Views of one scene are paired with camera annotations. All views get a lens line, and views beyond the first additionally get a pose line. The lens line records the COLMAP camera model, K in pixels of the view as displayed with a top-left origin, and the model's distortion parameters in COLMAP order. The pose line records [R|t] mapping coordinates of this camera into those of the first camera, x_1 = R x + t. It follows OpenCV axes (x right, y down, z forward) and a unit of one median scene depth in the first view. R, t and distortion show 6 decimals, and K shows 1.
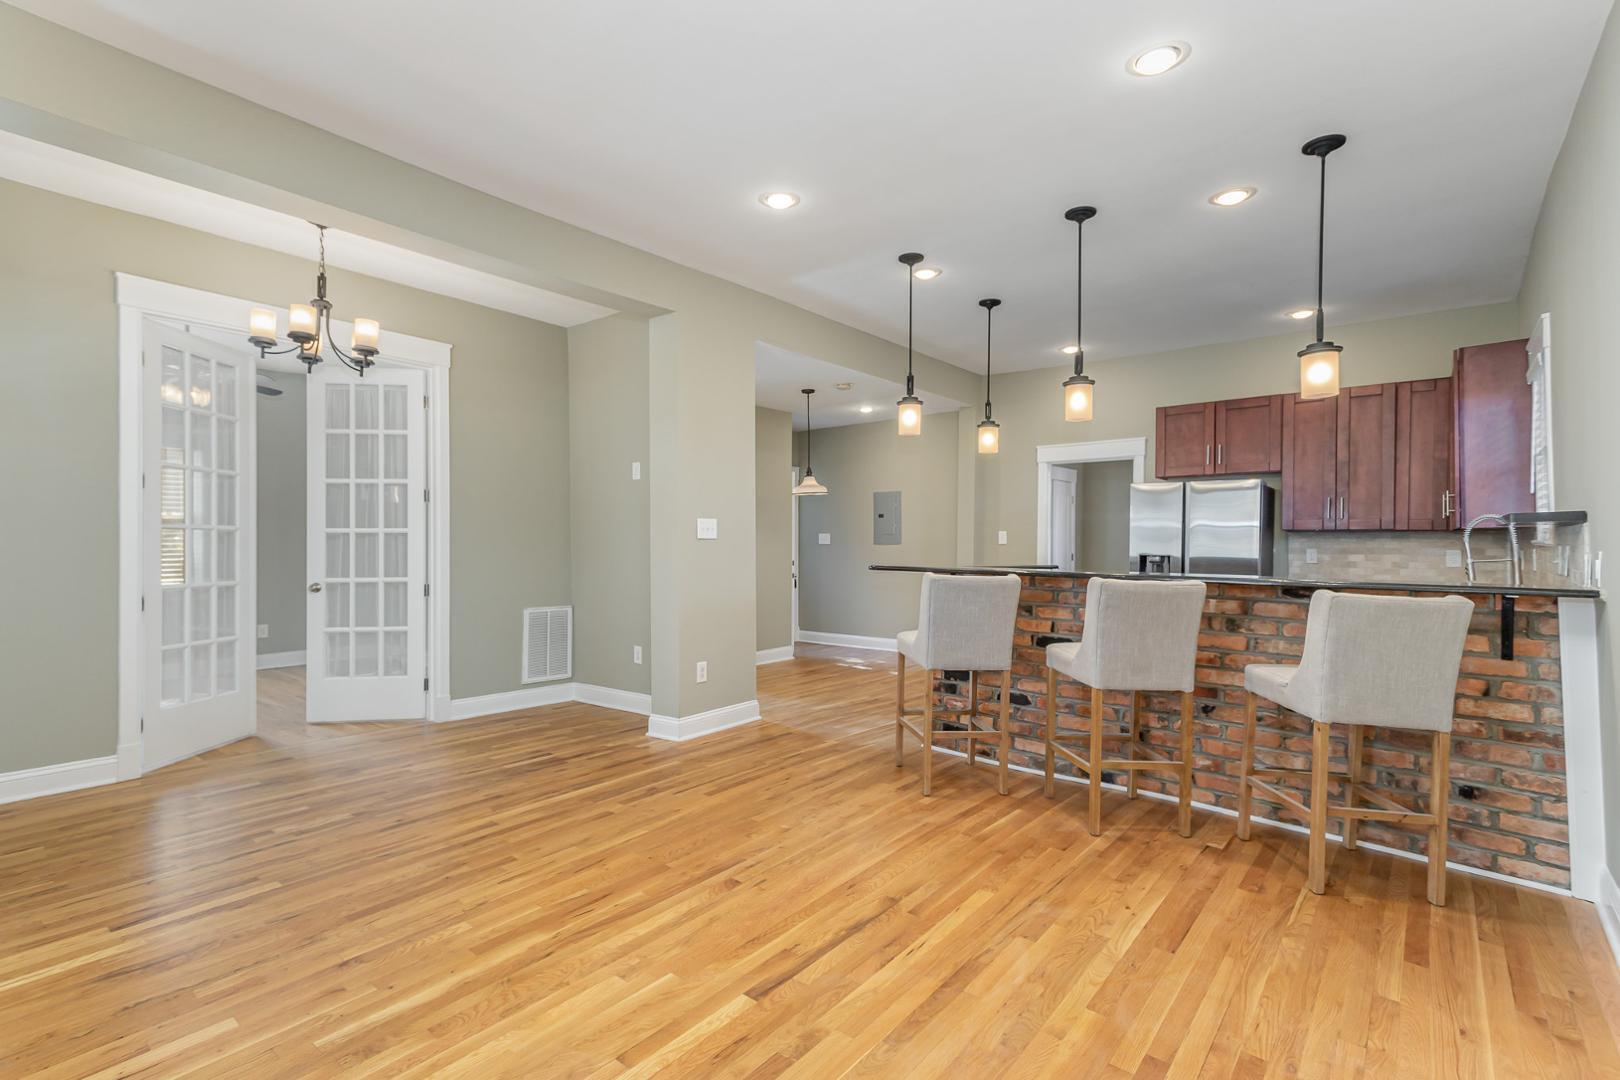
lens RADIAL K [[771.0, 0, 797.3], [0, 771.0, 535.2], [0, 0, 1]] dist [0.020651, 0.004523]
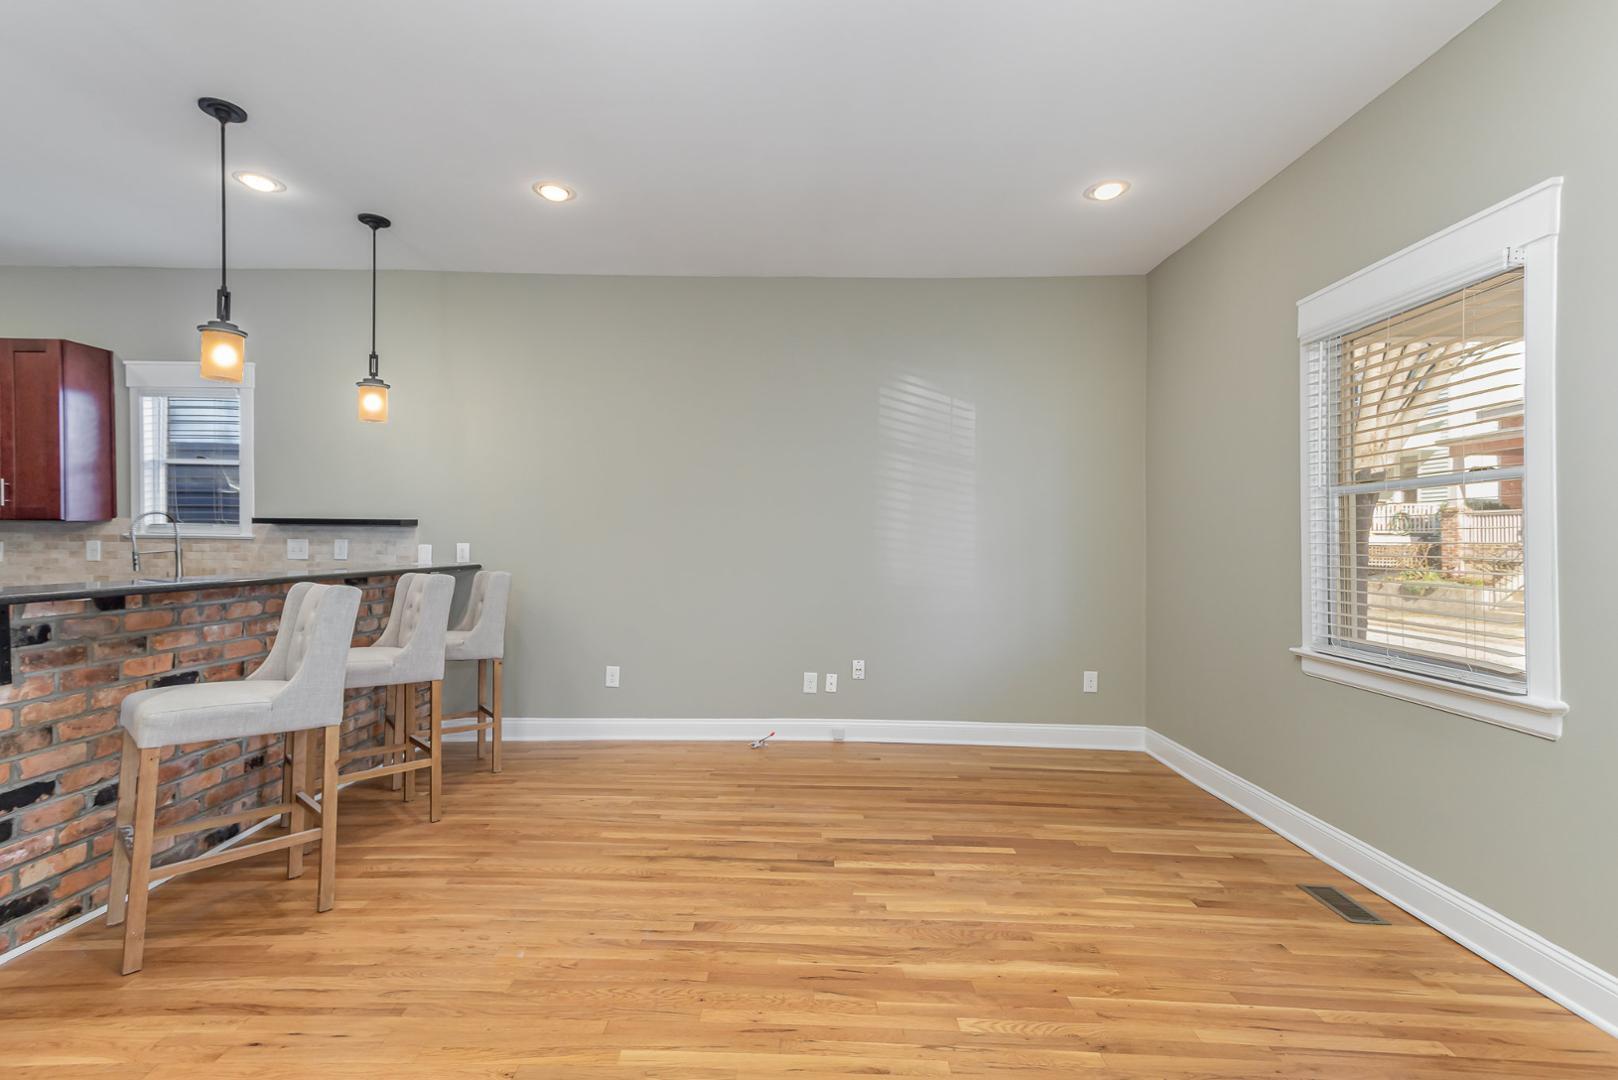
lens RADIAL K [[770.1, 0, 808.4], [0, 770.1, 535.3], [0, 0, 1]] dist [0.020651, 0.004523]
pose [[-0.646154, -0.004920, 0.763191, -0.713664], [-0.015836, 0.999850, -0.006962, 0.001677], [-0.763043, -0.016584, -0.646135, 1.260485]]
